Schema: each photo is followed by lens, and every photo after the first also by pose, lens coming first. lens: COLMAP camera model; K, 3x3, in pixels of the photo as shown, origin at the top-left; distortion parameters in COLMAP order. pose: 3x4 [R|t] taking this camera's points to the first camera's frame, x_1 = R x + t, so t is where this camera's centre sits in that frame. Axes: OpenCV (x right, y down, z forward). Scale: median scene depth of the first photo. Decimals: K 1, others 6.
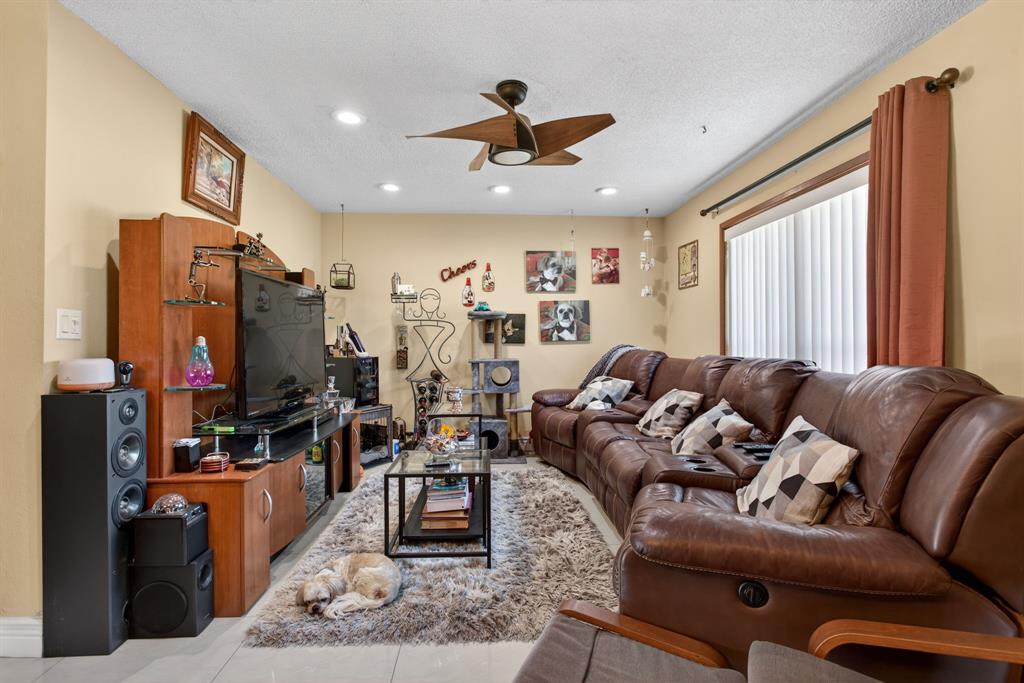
lens RADIAL K [[501.5, 0, 509.8], [0, 501.5, 337.3], [0, 0, 1]] dist [-0.004714, -0.000893]
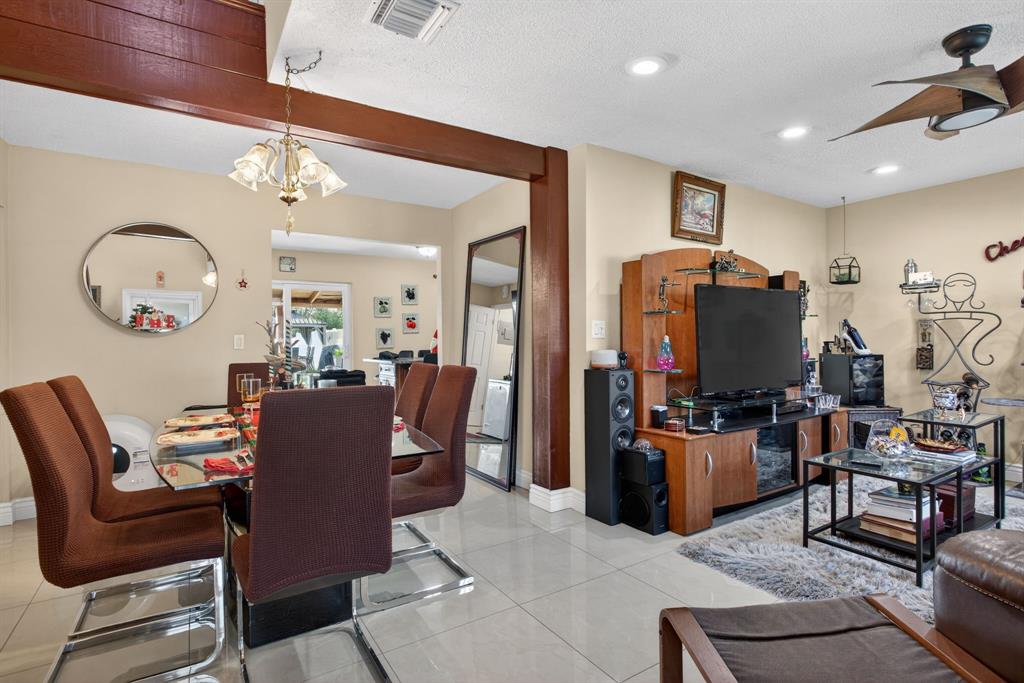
lens RADIAL K [[501.0, 0, 512.0], [0, 501.0, 341.5], [0, 0, 1]] dist [-0.002240, -0.000051]
pose [[0.496624, 0.002494, -0.867962, 0.376723], [0.011920, 0.999882, 0.009693, -0.003755], [0.867884, -0.015160, 0.496535, -0.088922]]
